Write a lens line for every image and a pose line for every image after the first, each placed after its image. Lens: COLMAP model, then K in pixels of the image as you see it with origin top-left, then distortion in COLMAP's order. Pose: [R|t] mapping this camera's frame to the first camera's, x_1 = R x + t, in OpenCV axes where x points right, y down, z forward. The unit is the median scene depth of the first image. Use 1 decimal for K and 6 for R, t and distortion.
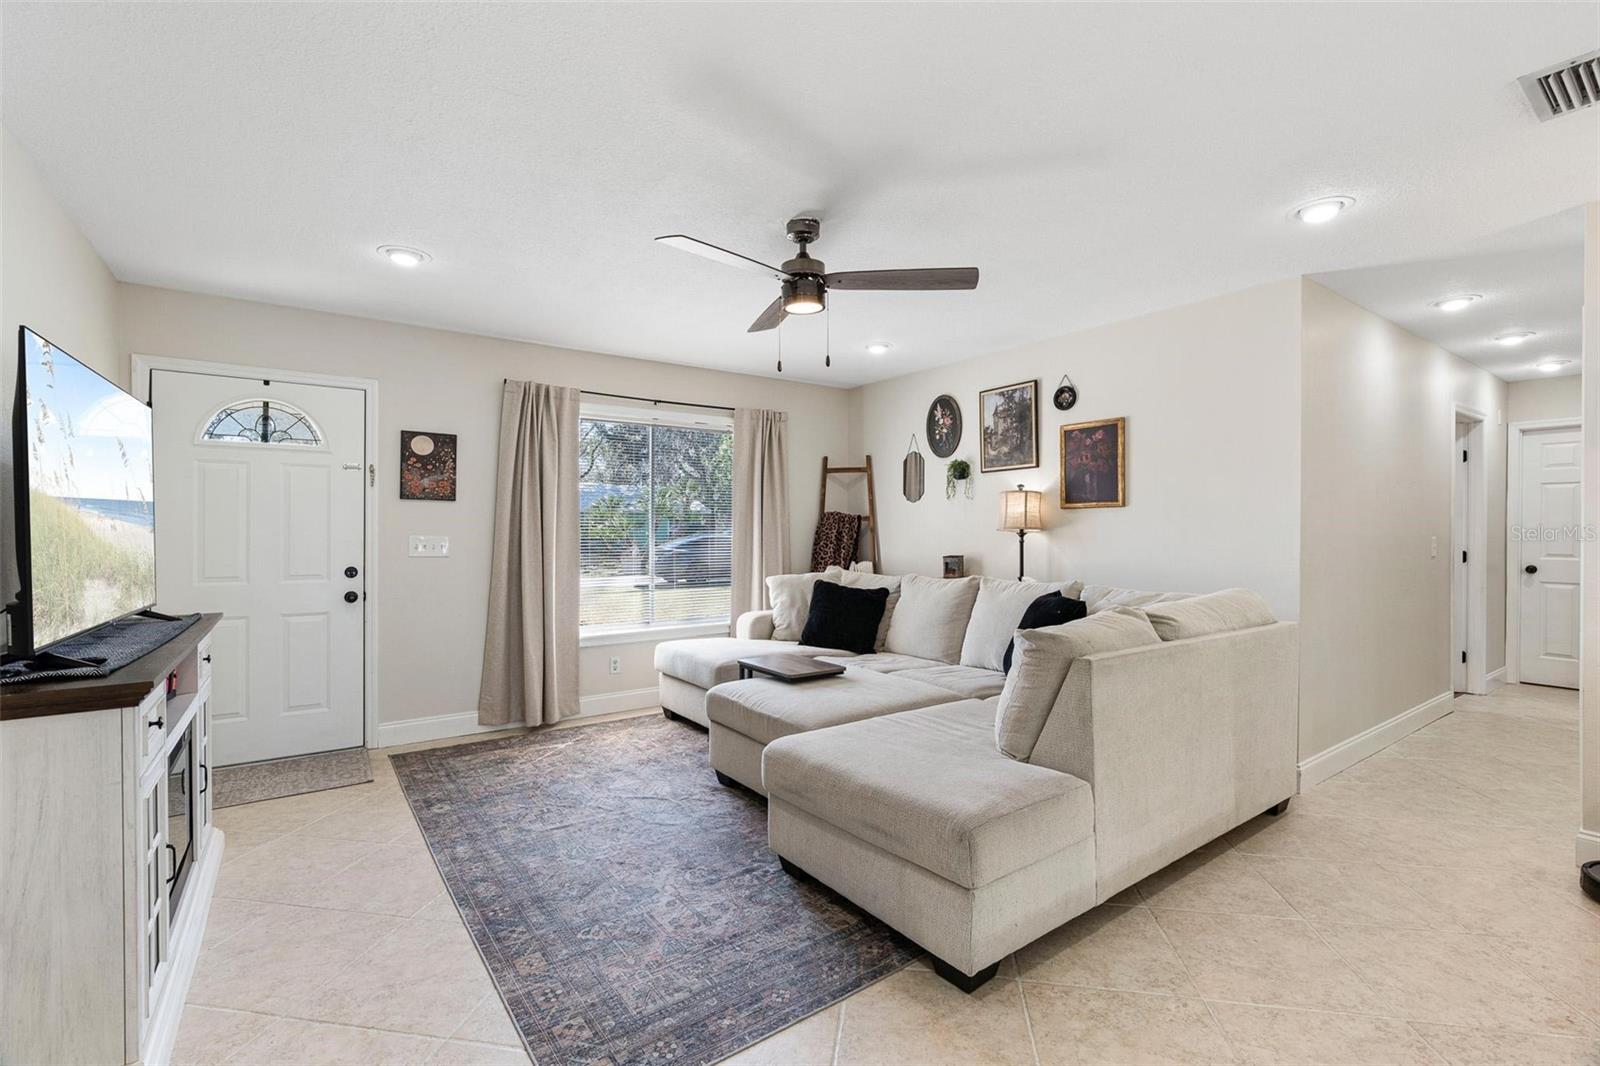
lens RADIAL K [[711.9, 0, 793.4], [0, 711.9, 532.4], [0, 0, 1]] dist [-0.011214, 0.004422]
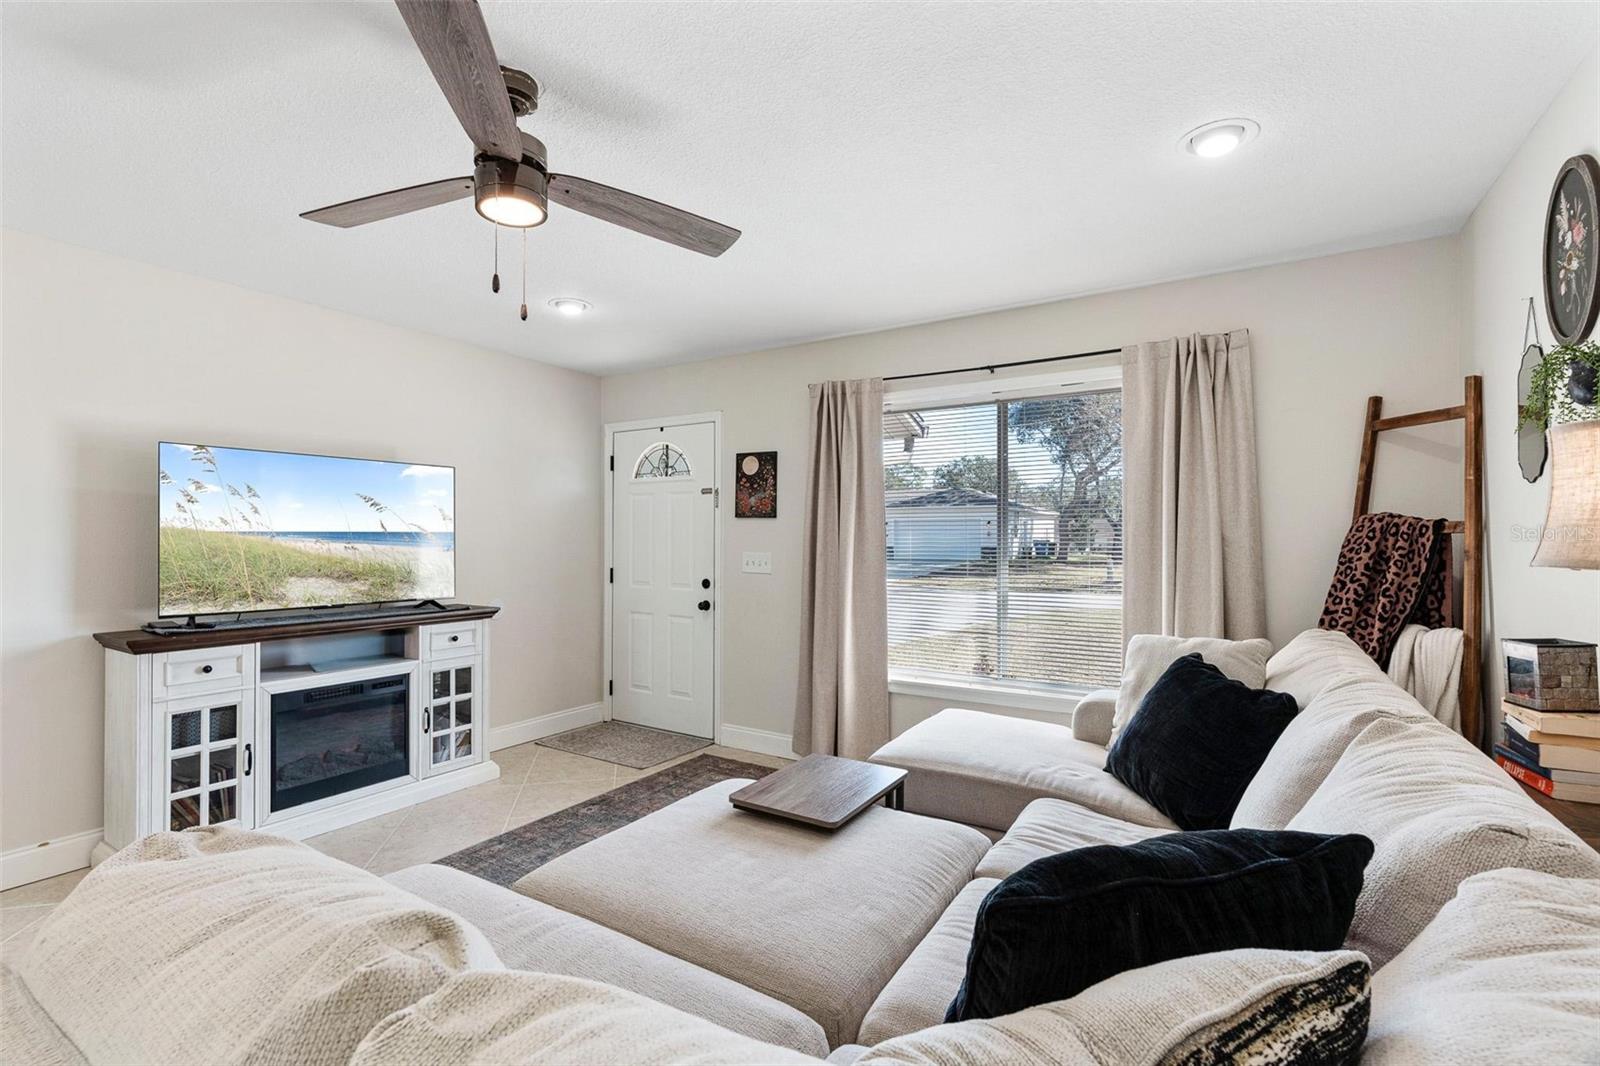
lens RADIAL K [[711.9, 0, 795.4], [0, 711.9, 534.2], [0, 0, 1]] dist [-0.011214, 0.004422]
pose [[0.390241, -0.005833, -0.920694, 0.451856], [-0.003977, 0.999960, -0.008021, -0.013709], [0.920704, 0.006792, 0.390202, 0.639771]]
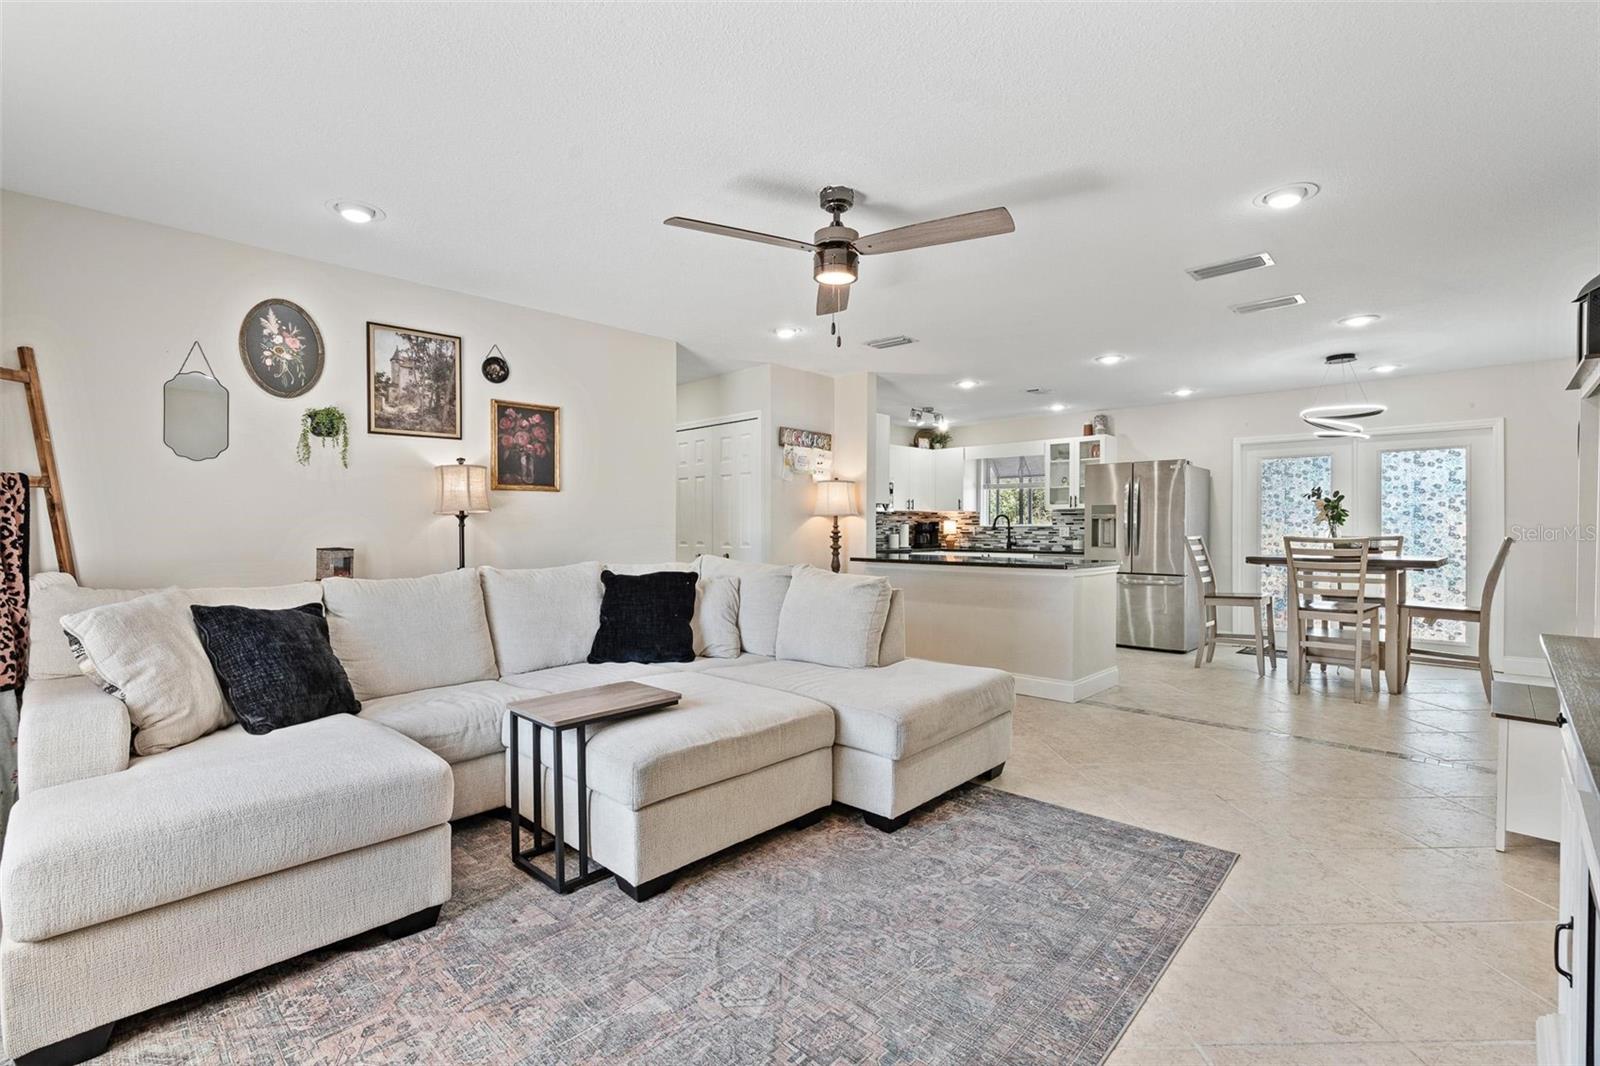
lens RADIAL K [[711.9, 0, 797.0], [0, 711.9, 530.4], [0, 0, 1]] dist [-0.011214, 0.004422]
pose [[-0.185824, -0.004117, 0.982574, -0.607515], [0.004359, 0.999978, 0.005015, 0.016880], [-0.982573, 0.005215, -0.185802, 0.799969]]
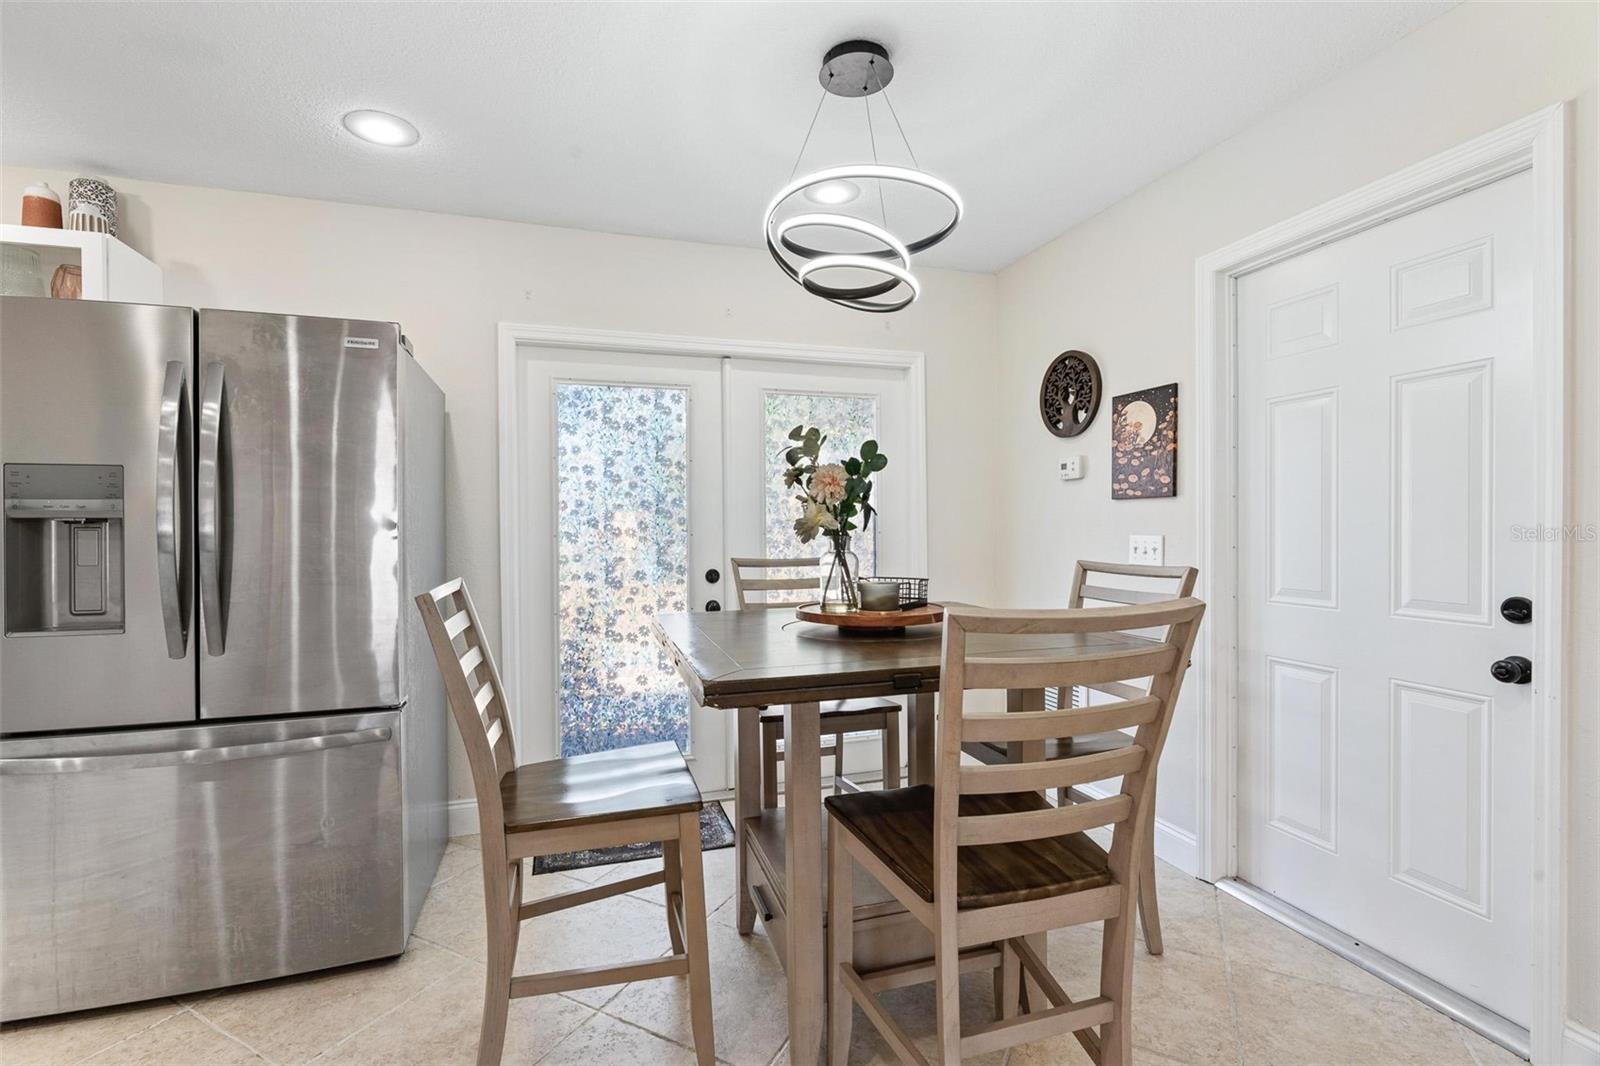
lens RADIAL K [[711.9, 0, 793.3], [0, 711.9, 533.2], [0, 0, 1]] dist [-0.011214, 0.004422]
pose [[-0.951852, 0.000771, 0.306558, 0.336625], [0.006607, 0.999816, 0.018001, 0.005514], [-0.306488, 0.019159, -0.951682, 0.067093]]
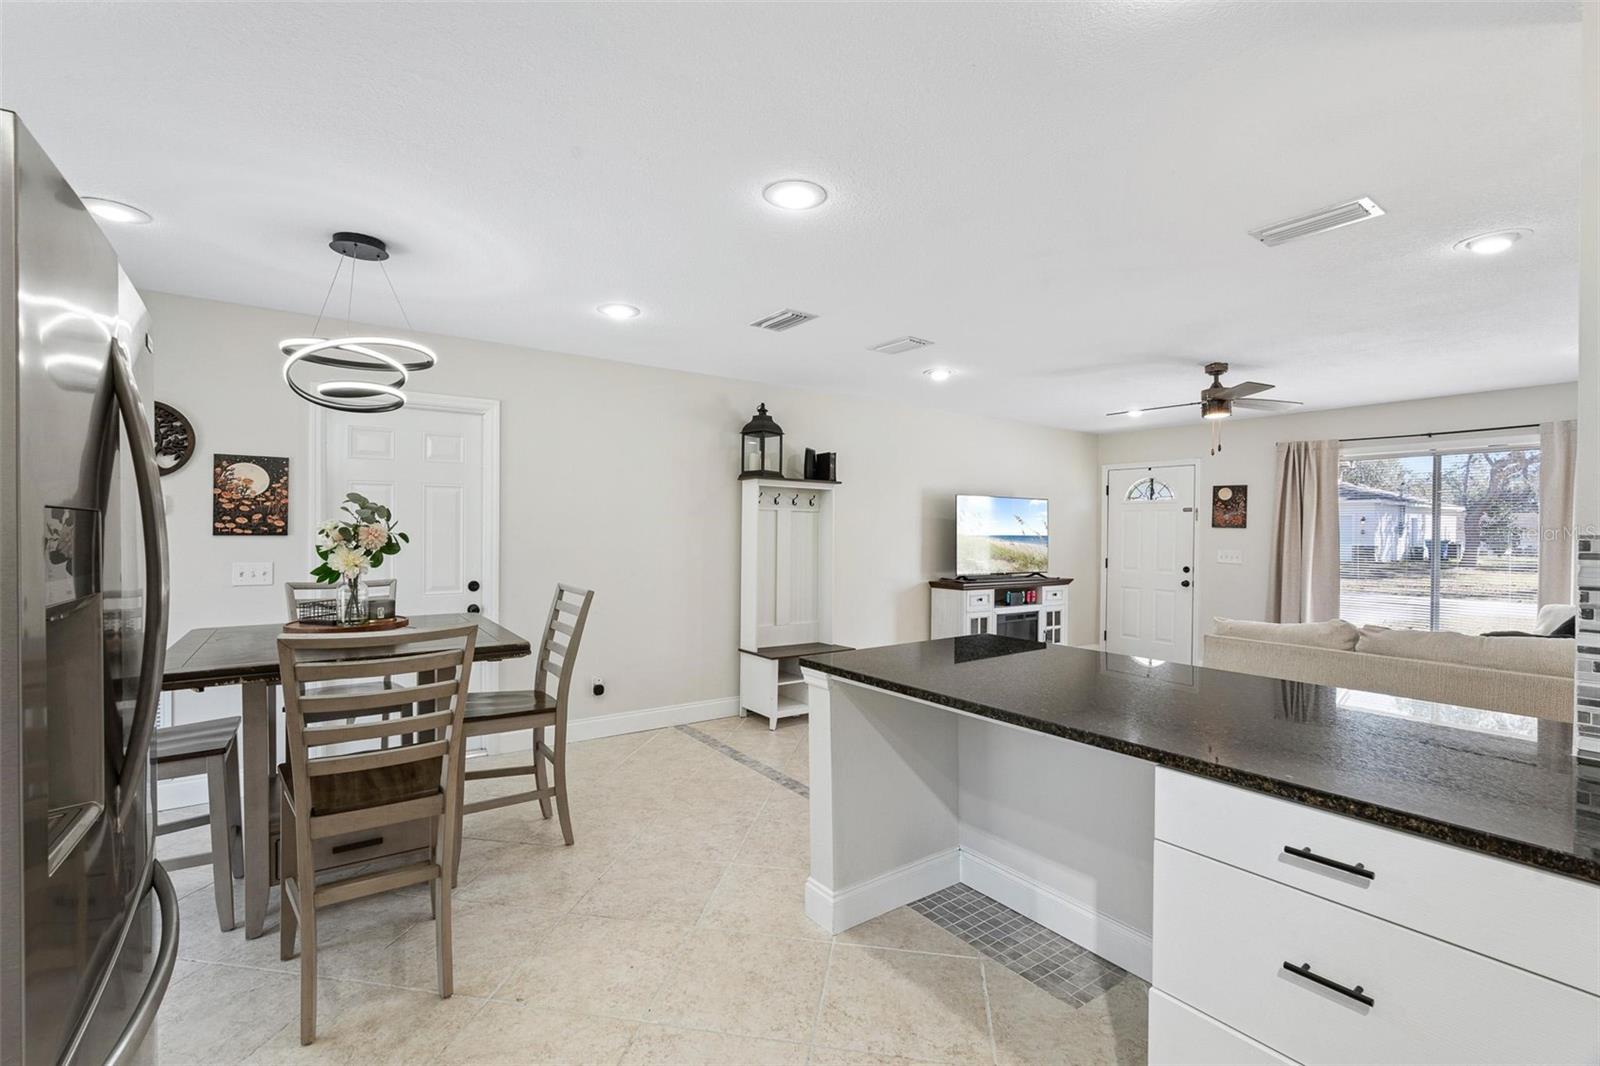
lens RADIAL K [[711.9, 0, 794.5], [0, 711.9, 534.2], [0, 0, 1]] dist [-0.011214, 0.004422]
pose [[0.000613, 0.005782, -0.999983, 1.062077], [-0.013721, 0.999889, 0.005773, -0.026592], [0.999906, 0.013717, 0.000692, 0.022659]]
